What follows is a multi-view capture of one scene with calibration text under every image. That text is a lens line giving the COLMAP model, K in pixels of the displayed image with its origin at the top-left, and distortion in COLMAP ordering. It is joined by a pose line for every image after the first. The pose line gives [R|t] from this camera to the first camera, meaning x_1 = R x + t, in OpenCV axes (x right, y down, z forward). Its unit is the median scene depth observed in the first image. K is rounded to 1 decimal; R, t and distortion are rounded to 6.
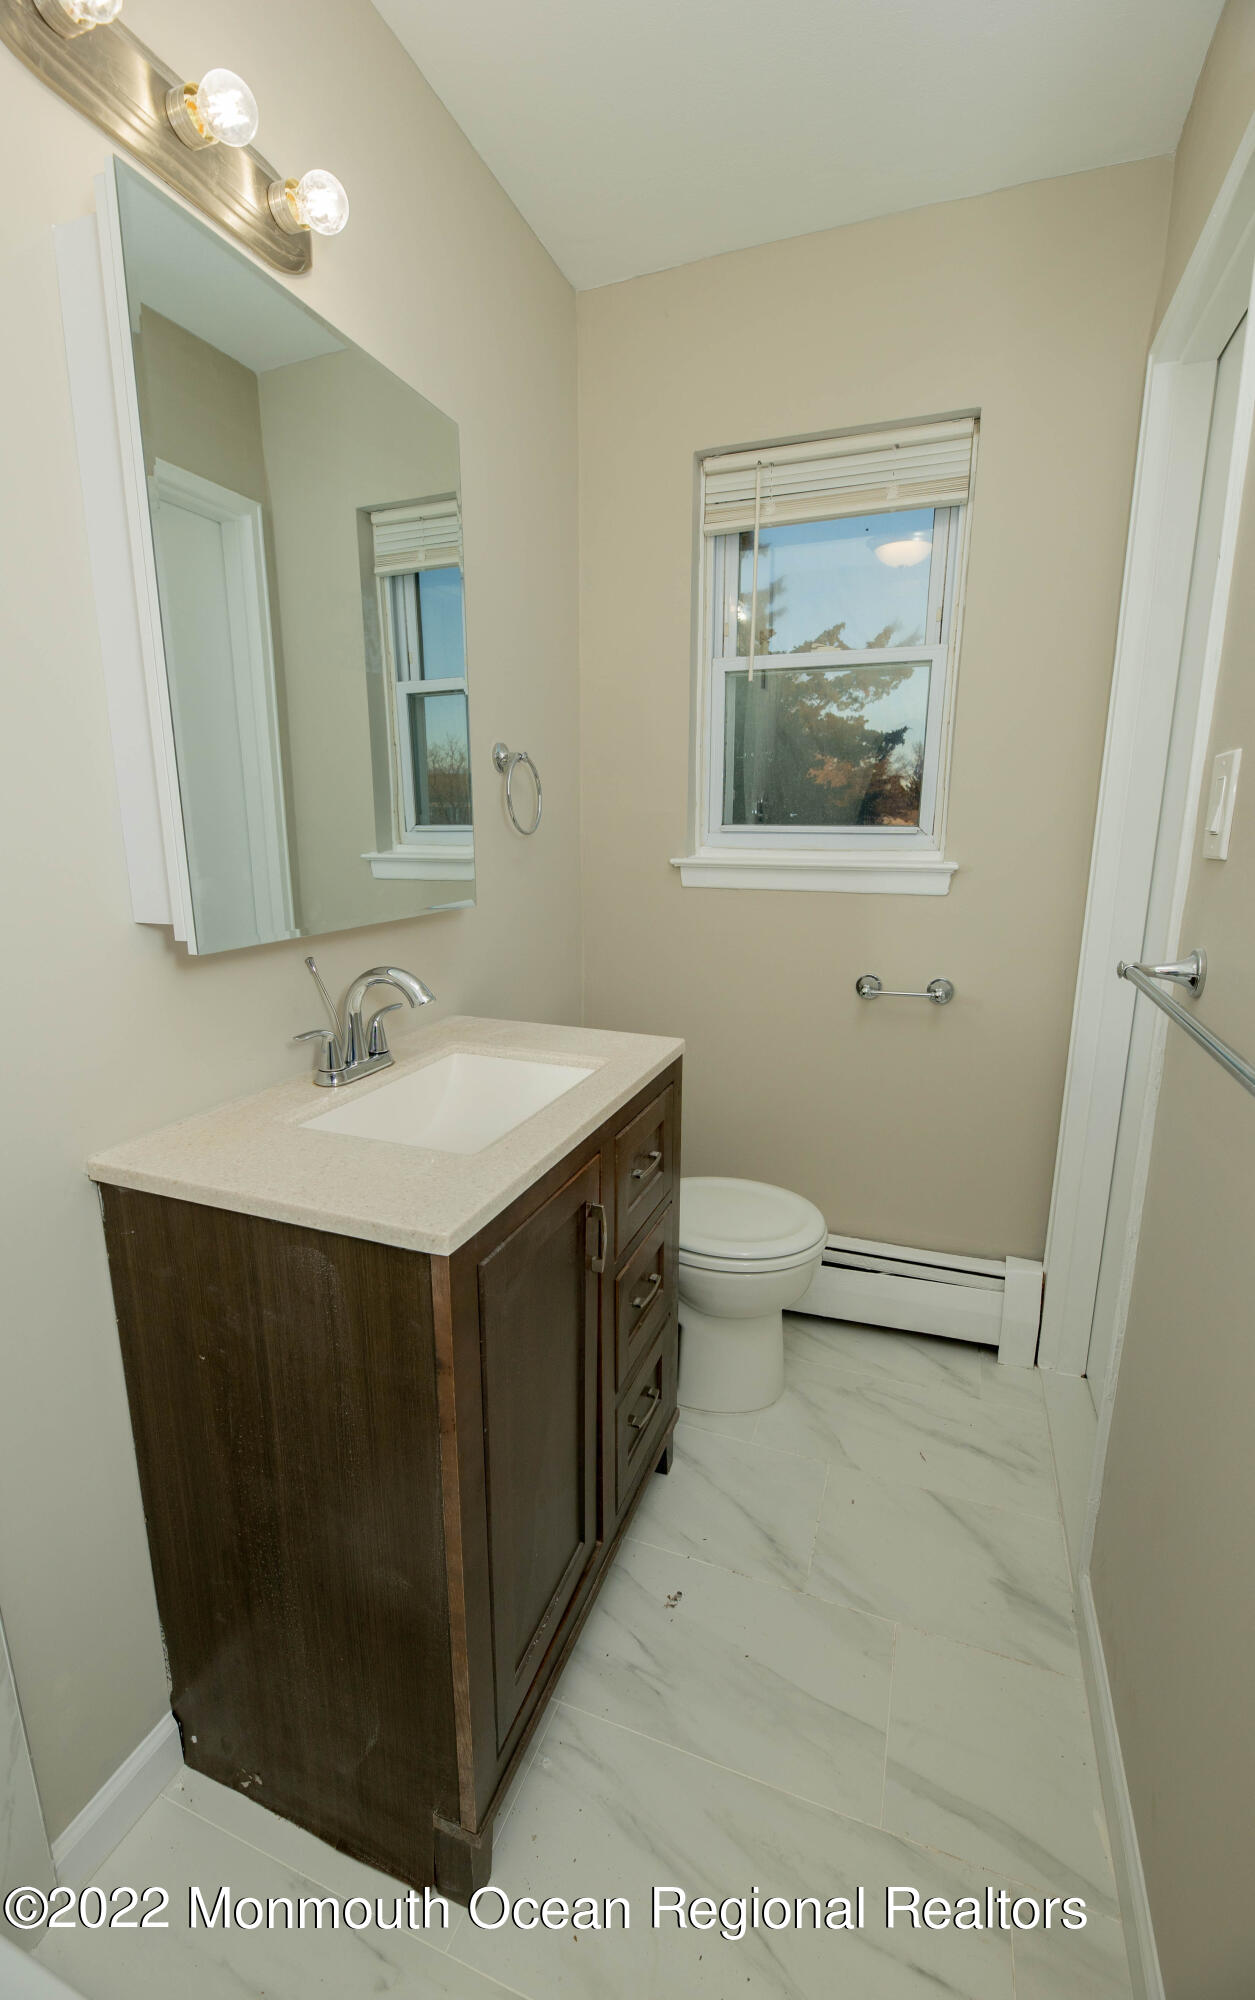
lens RADIAL K [[832.9, 0, 623.9], [0, 832.9, 998.9], [0, 0, 1]] dist [-0.006663, -0.000802]
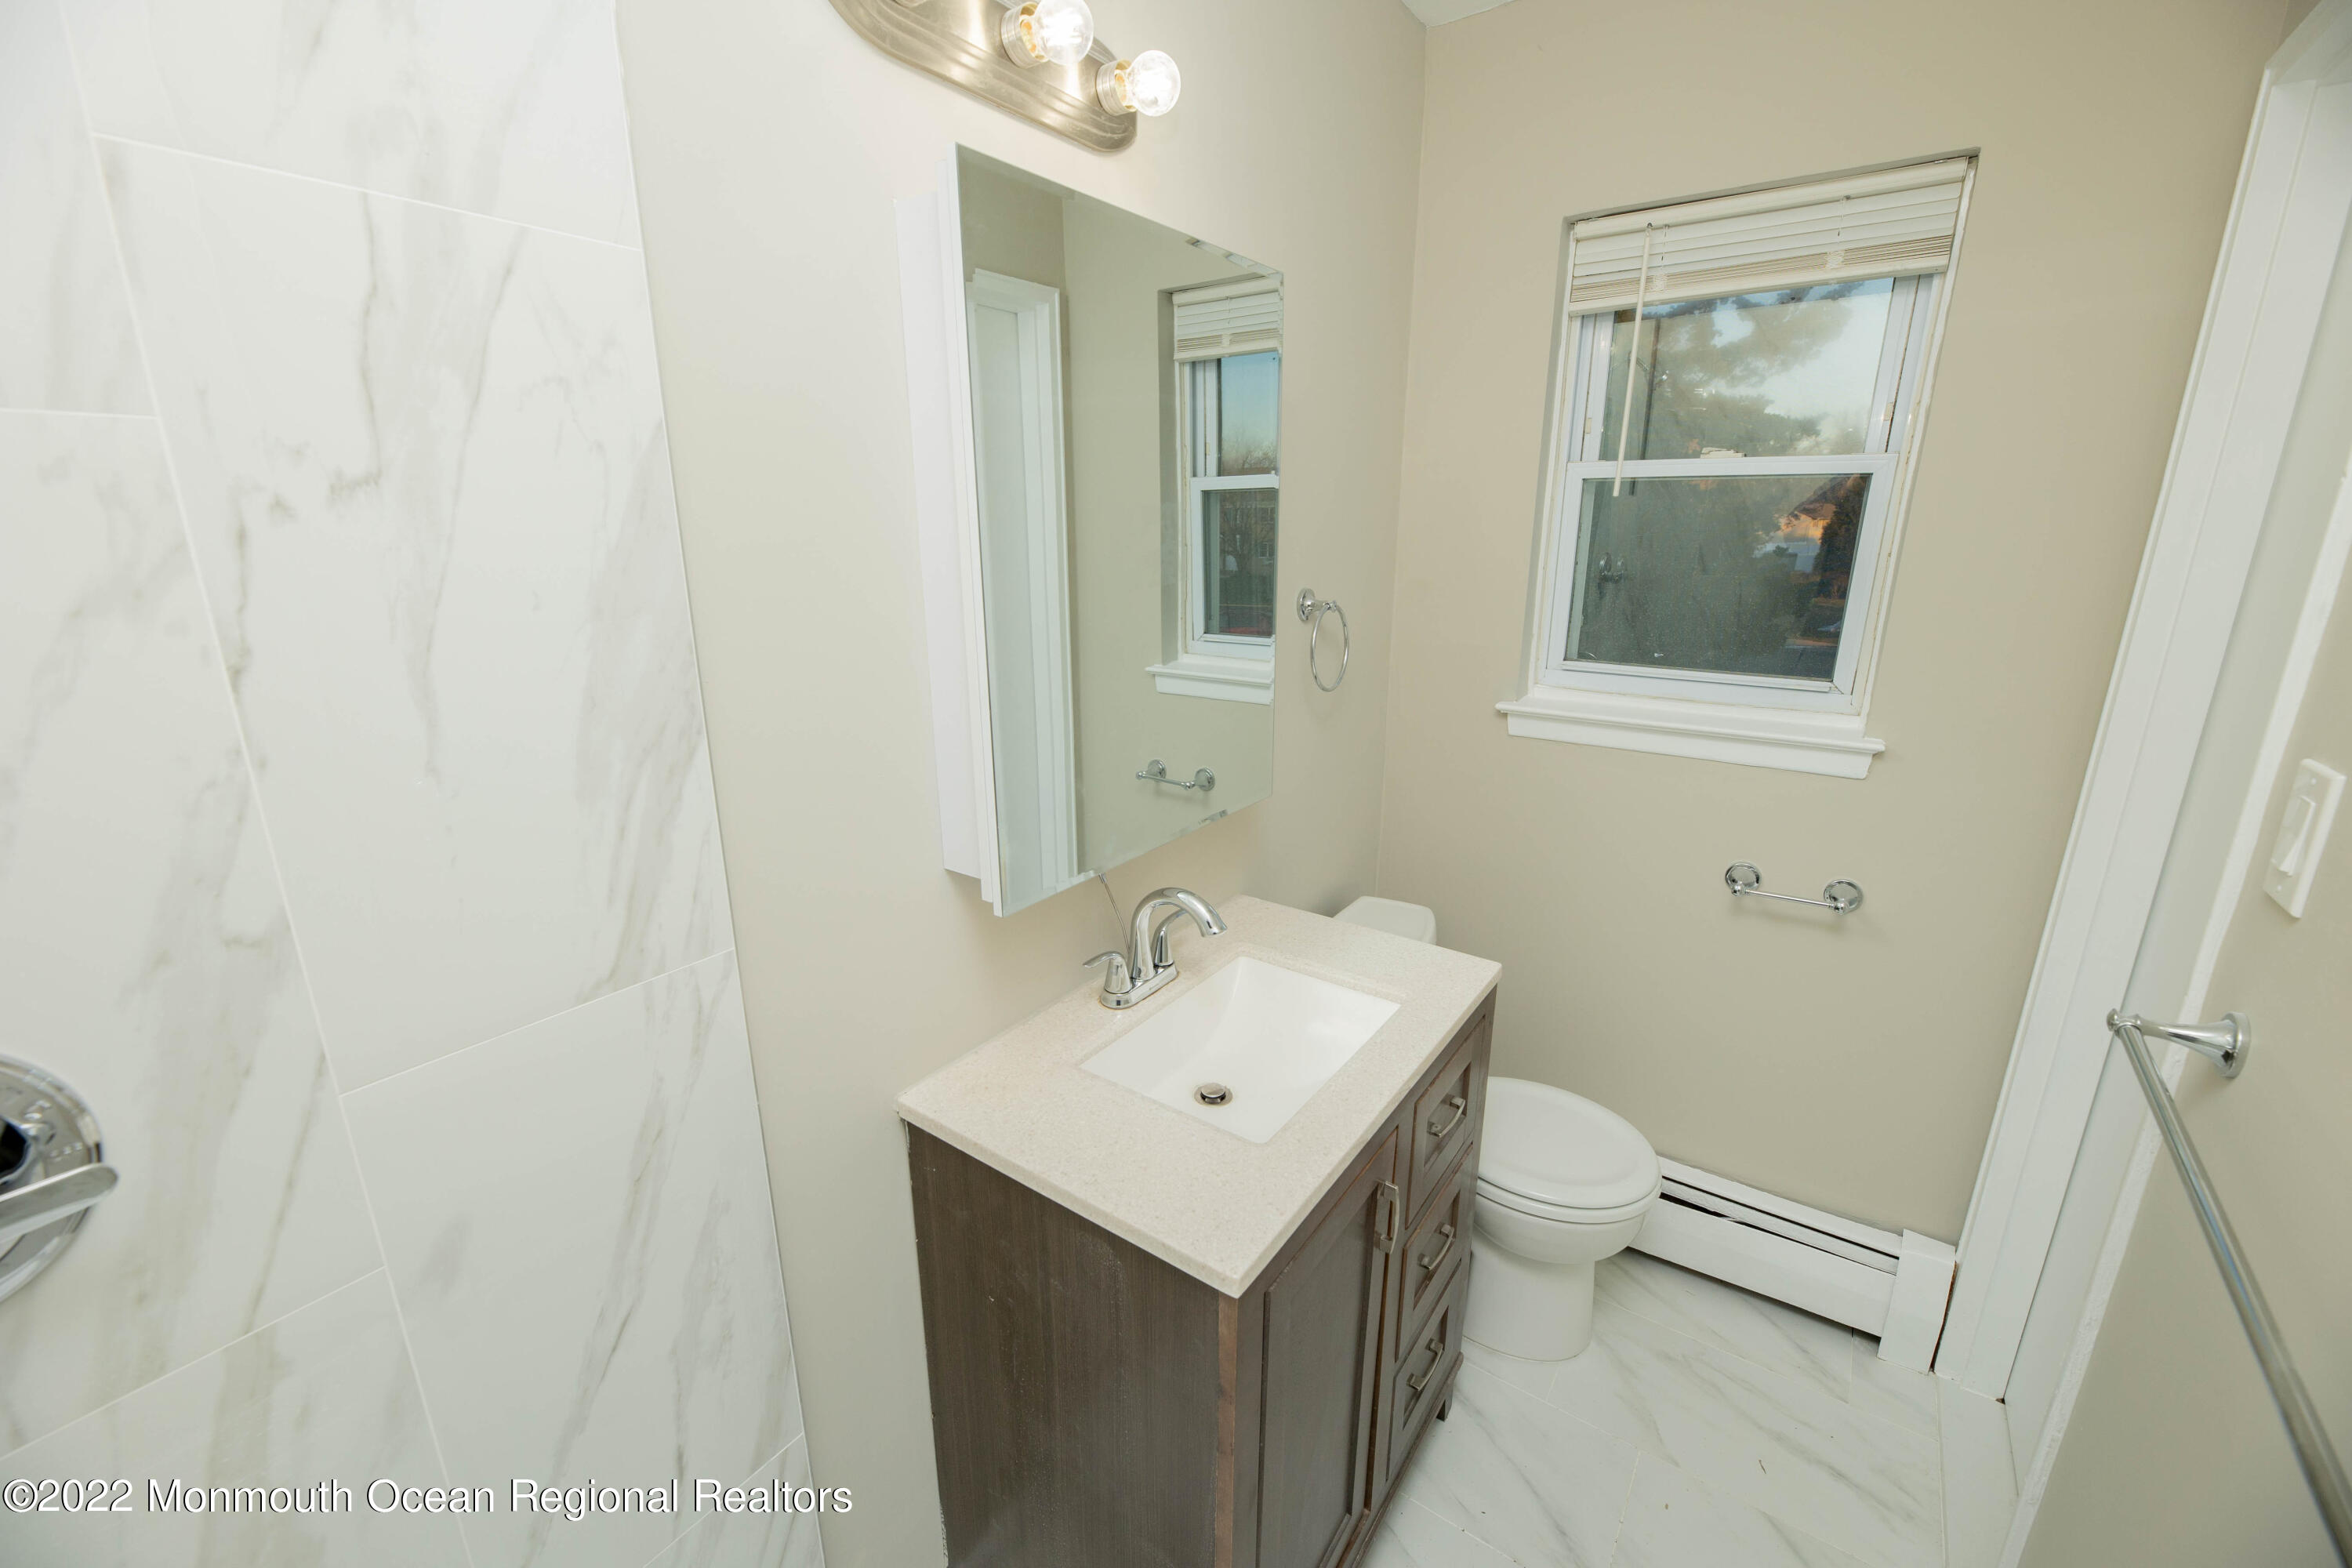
lens RADIAL K [[946.0, 0, 1177.5], [0, 946.0, 786.5], [0, 0, 1]] dist [0.000643, -0.003970]
pose [[0.967700, 0.064288, -0.243771, -0.020840], [-0.048341, 0.996315, 0.070852, -0.157575], [0.247427, -0.056779, 0.967241, -0.022595]]
